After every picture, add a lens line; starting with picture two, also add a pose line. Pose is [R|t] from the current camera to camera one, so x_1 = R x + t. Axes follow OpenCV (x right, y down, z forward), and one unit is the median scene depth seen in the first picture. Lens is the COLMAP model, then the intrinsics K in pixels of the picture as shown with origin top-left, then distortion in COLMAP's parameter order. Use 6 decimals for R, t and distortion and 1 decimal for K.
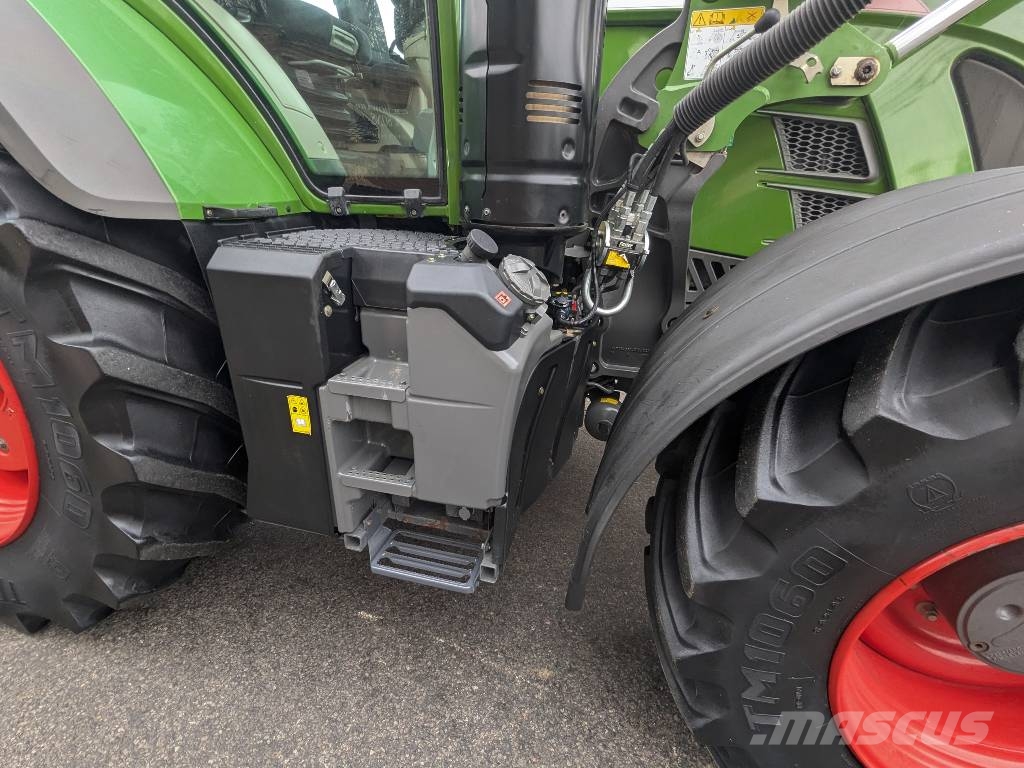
lens RADIAL K [[485.8, 0, 504.7], [0, 485.8, 384.9], [0, 0, 1]] dist [0.000564, -0.000239]
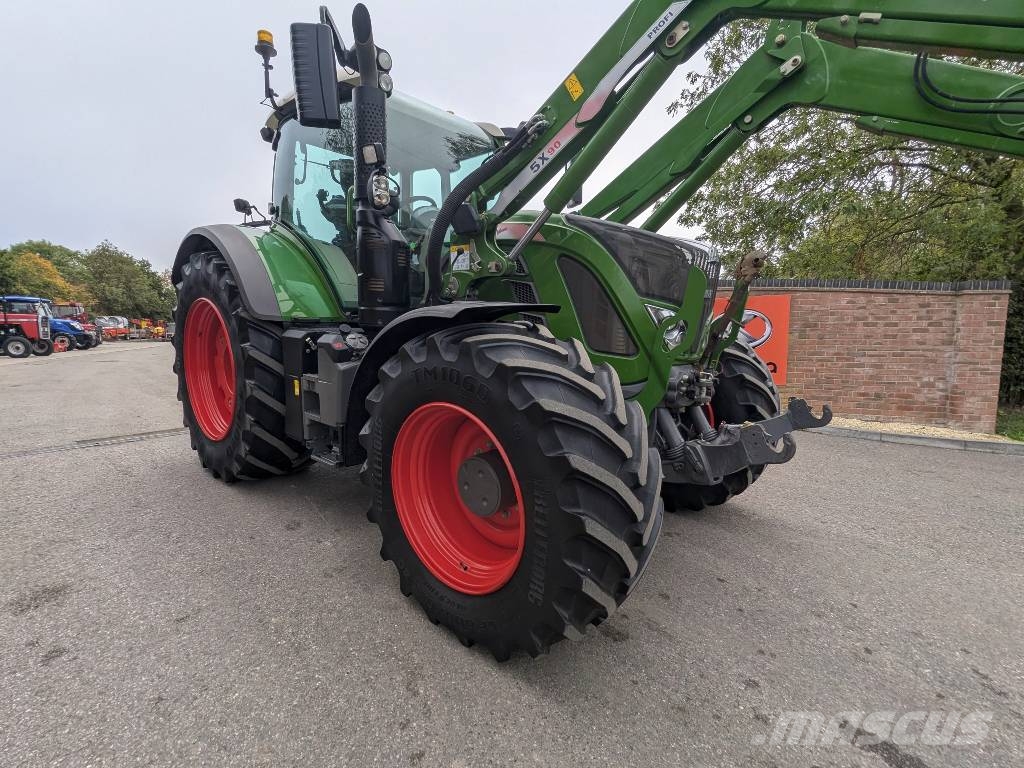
lens RADIAL K [[485.8, 0, 505.3], [0, 485.8, 391.9], [0, 0, 1]] dist [0.000564, -0.000239]
pose [[0.887794, 0.074611, -0.454153, 1.901520], [-0.181378, 0.963633, -0.196251, 0.414269], [0.422994, 0.256604, 0.869040, -0.905963]]
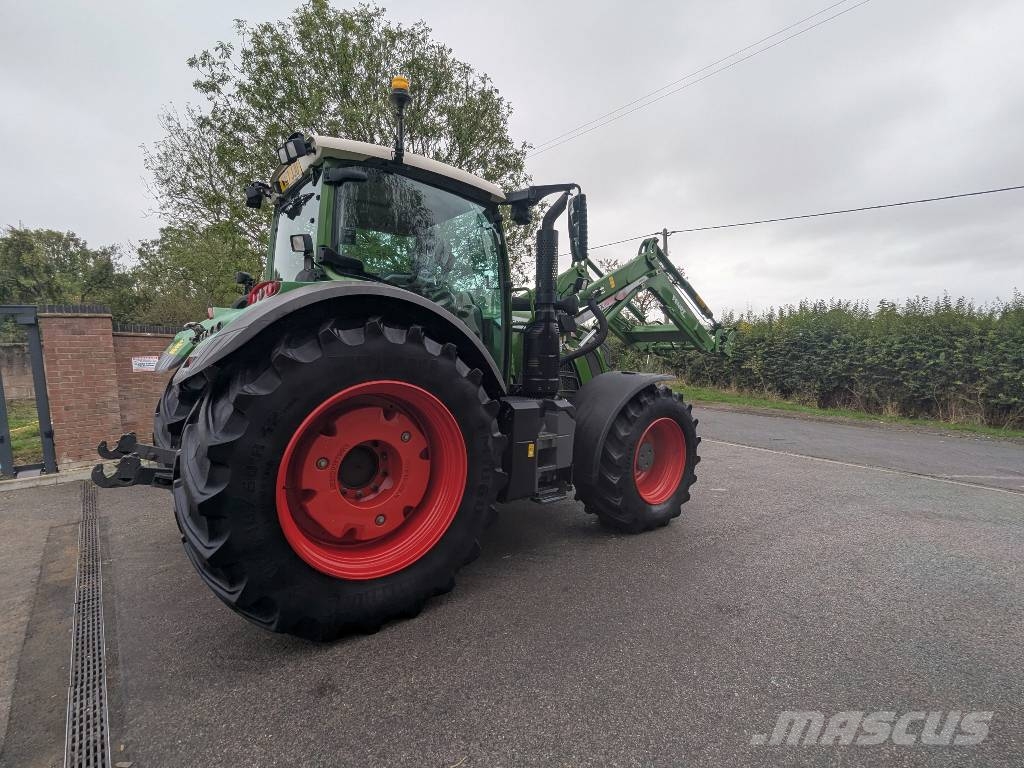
lens RADIAL K [[485.8, 0, 513.1], [0, 485.8, 389.2], [0, 0, 1]] dist [0.000564, -0.000239]
pose [[0.581338, -0.069537, 0.810685, -3.108396], [0.312364, 0.939070, -0.143445, 0.104856], [-0.751315, 0.336619, 0.567638, -0.894535]]
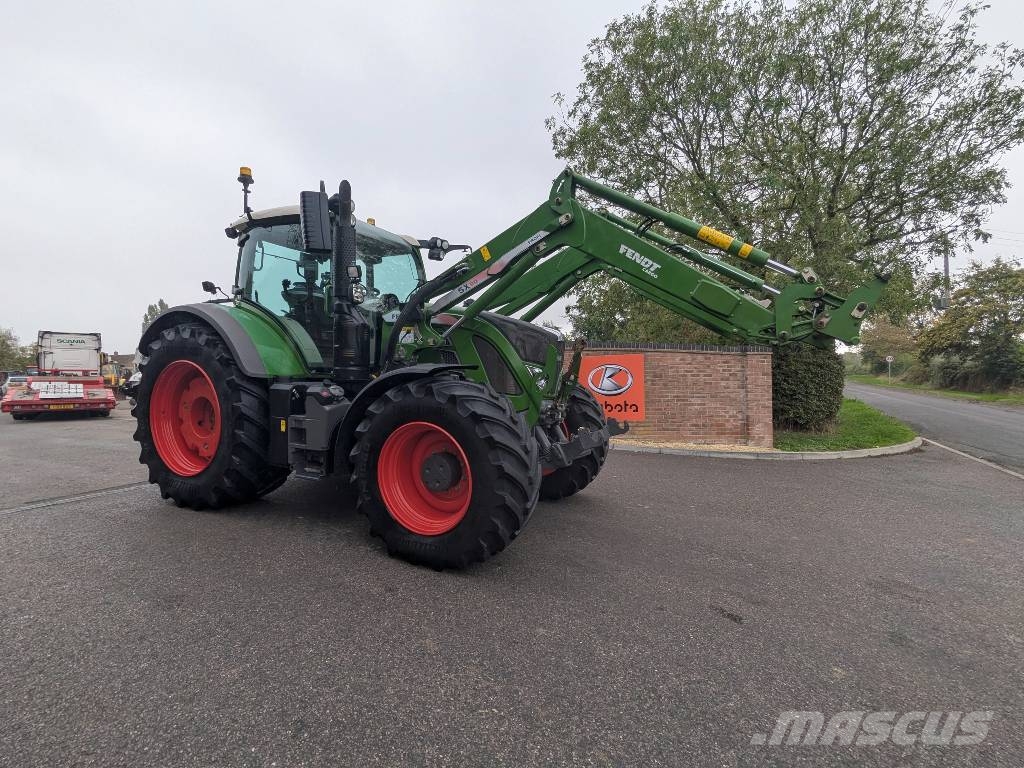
lens RADIAL K [[485.8, 0, 514.7], [0, 485.8, 388.9], [0, 0, 1]] dist [0.000564, -0.000239]
pose [[0.980165, 0.005283, -0.198115, 2.108755], [-0.073502, 0.938043, -0.338634, 0.947058], [0.184052, 0.346478, 0.919825, -2.265516]]
